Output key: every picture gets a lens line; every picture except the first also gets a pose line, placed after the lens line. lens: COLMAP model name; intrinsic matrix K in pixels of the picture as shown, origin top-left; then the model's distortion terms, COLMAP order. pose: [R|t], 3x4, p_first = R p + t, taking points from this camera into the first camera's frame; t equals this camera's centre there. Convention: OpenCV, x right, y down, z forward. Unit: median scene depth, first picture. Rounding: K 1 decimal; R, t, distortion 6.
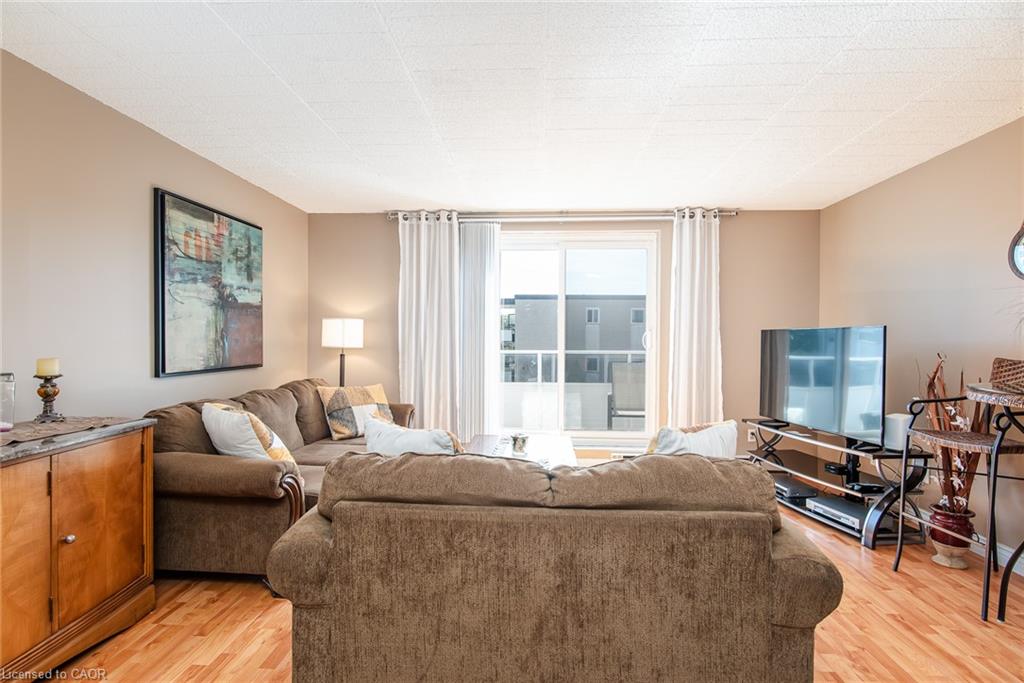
lens RADIAL K [[510.9, 0, 510.1], [0, 510.9, 341.1], [0, 0, 1]] dist [-0.007483, -0.000263]
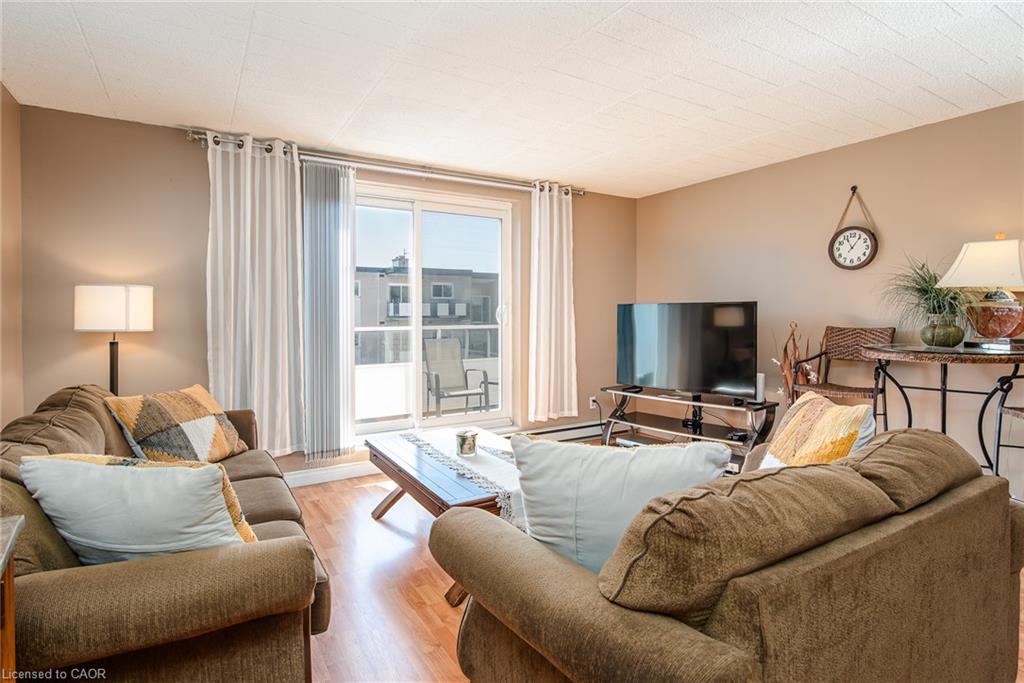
lens RADIAL K [[521.0, 0, 507.5], [0, 521.0, 321.9], [0, 0, 1]] dist [-0.005427, -0.000367]
pose [[0.823971, -0.017109, 0.566374, -0.357061], [0.009046, 0.999814, 0.017041, -0.006479], [-0.566560, -0.008918, 0.823972, 0.246876]]
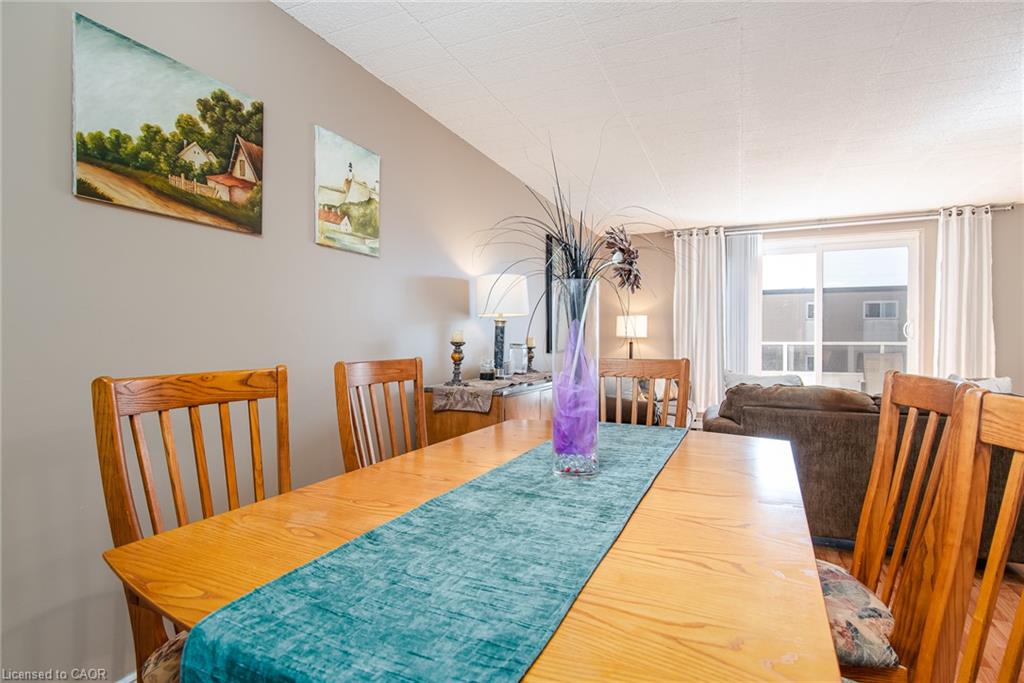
lens RADIAL K [[510.9, 0, 510.1], [0, 510.9, 341.1], [0, 0, 1]] dist [-0.007483, -0.000263]
pose [[0.933974, -0.003199, -0.357327, -0.182345], [0.003178, 0.999995, -0.000648, 0.027251], [0.357327, -0.000530, 0.933979, -0.419963]]
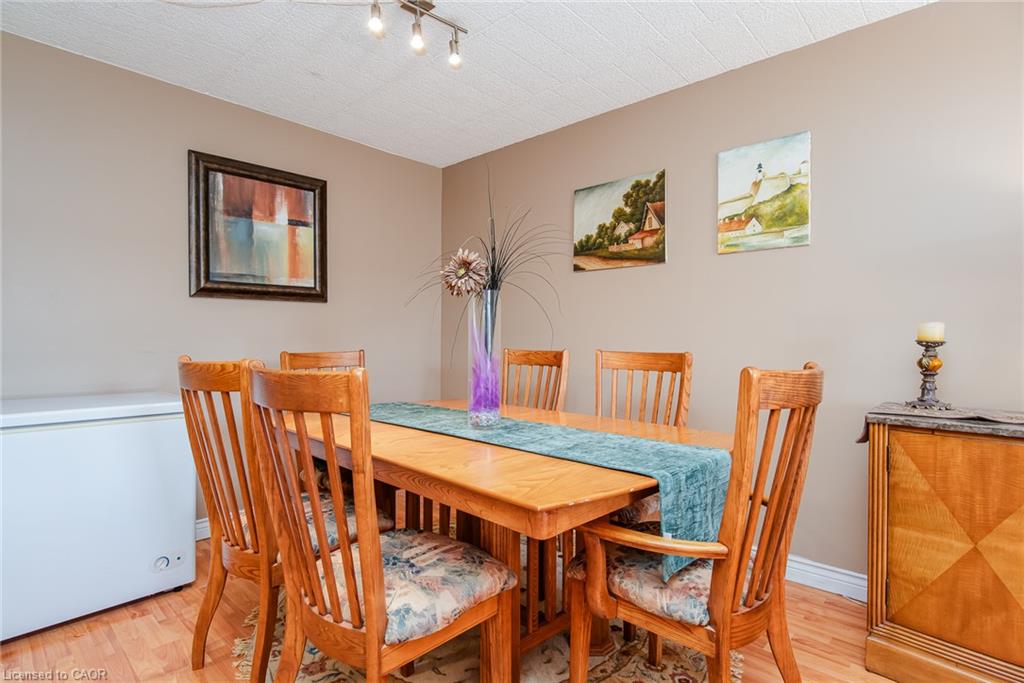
lens RADIAL K [[514.9, 0, 507.7], [0, 514.9, 341.8], [0, 0, 1]] dist [-0.001449, -0.000211]
pose [[-0.630097, -0.003818, -0.776507, 0.108540], [-0.012613, 0.999906, 0.005318, 0.031532], [0.776414, 0.013145, -0.630086, 0.248521]]
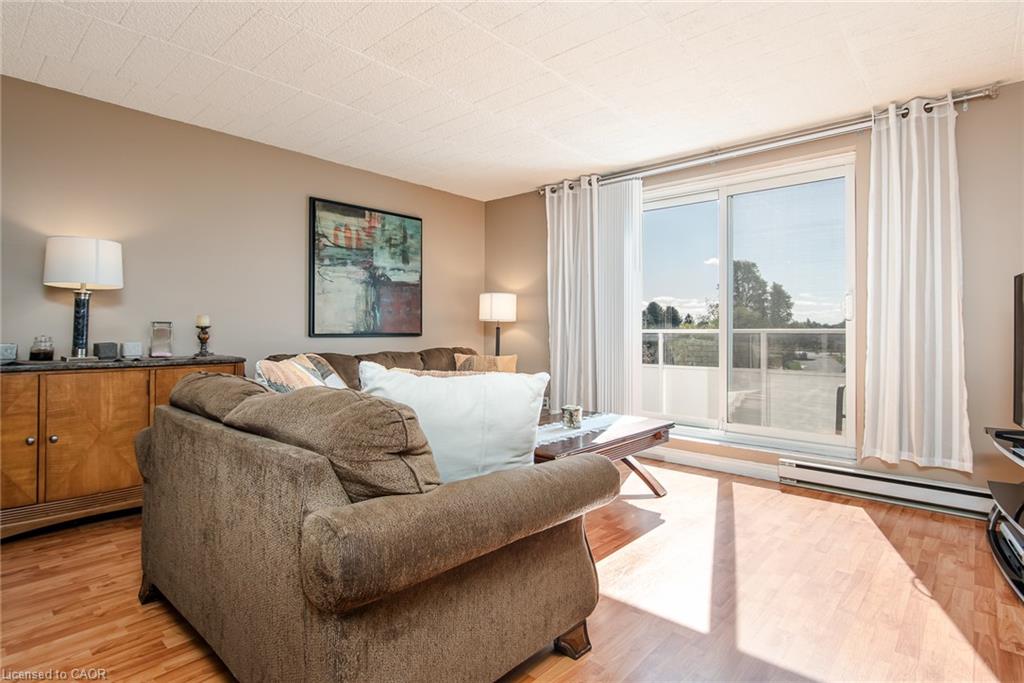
lens RADIAL K [[521.0, 0, 507.5], [0, 521.0, 321.9], [0, 0, 1]] dist [-0.005427, -0.000367]
pose [[0.781386, -0.014346, -0.623883, 0.452398], [-0.002520, 0.999655, -0.026143, 0.052707], [0.624043, 0.022000, 0.781080, 0.194158]]
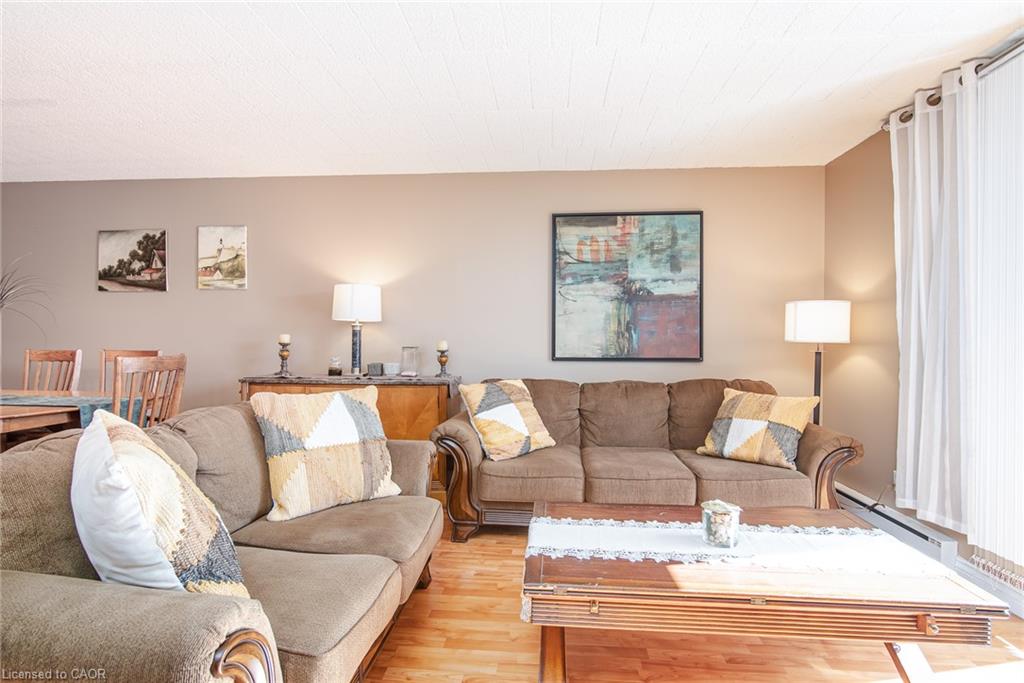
lens RADIAL K [[510.9, 0, 510.1], [0, 510.9, 341.1], [0, 0, 1]] dist [-0.007483, -0.000263]
pose [[-0.020609, -0.003177, -0.999783, 0.476281], [-0.012032, 0.999923, -0.002930, 0.021806], [0.999715, 0.011969, -0.020646, 0.718659]]
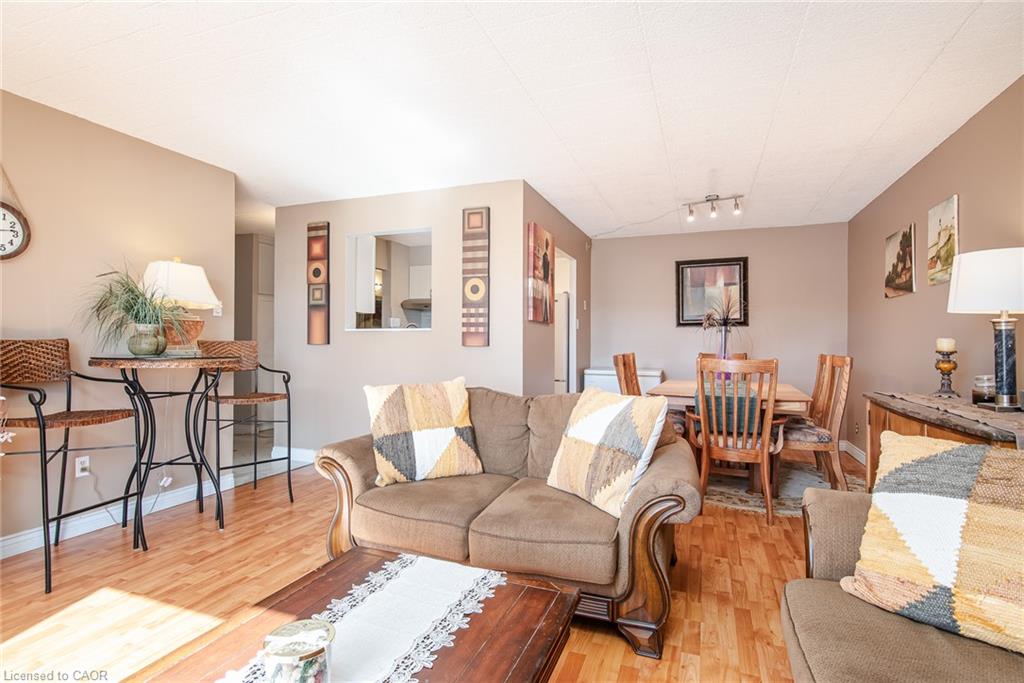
lens RADIAL K [[510.9, 0, 510.1], [0, 510.9, 341.1], [0, 0, 1]] dist [-0.007483, -0.000263]
pose [[-0.954258, -0.011295, 0.298772, -0.154031], [-0.010142, 0.999934, 0.005407, 0.016629], [-0.298813, 0.002129, -0.954309, 1.105902]]
